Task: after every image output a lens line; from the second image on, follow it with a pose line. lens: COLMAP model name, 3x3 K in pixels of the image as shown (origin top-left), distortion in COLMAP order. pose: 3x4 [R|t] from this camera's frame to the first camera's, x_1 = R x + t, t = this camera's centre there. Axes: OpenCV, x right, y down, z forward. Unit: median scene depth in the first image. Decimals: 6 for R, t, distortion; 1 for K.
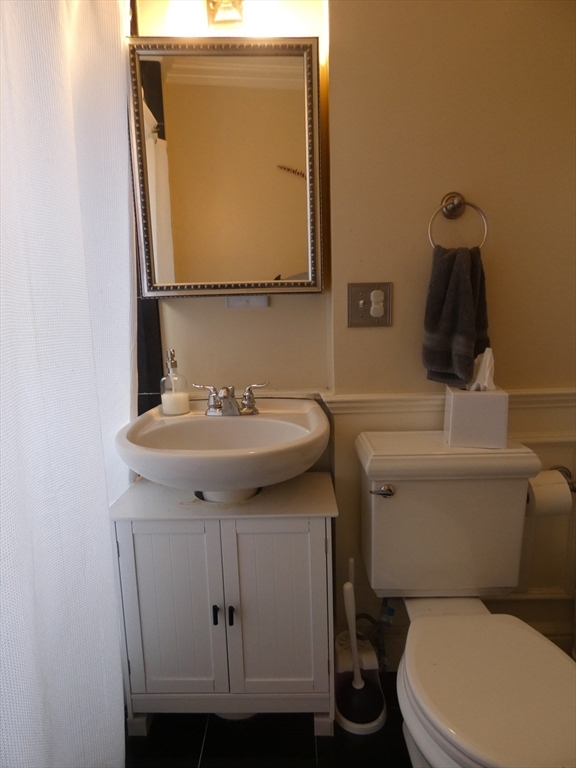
lens RADIAL K [[458.5, 0, 288.0], [0, 458.5, 384.0], [0, 0, 1]] dist [-0.001727, 0.000455]
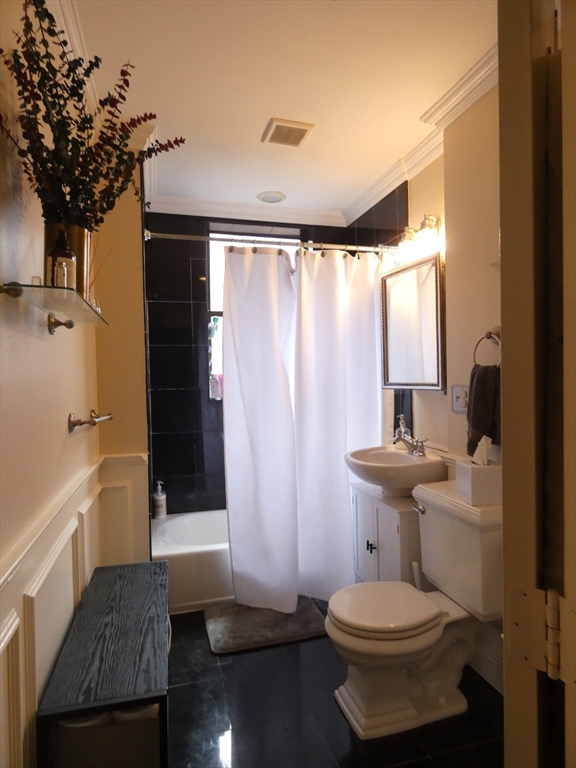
lens RADIAL K [[458.5, 0, 288.0], [0, 458.5, 384.0], [0, 0, 1]] dist [-0.001727, 0.000455]
pose [[0.288517, 0.043152, -0.956502, 1.538878], [-0.122498, 0.992438, 0.007823, -0.168855], [0.949606, 0.114912, 0.291621, -0.015408]]
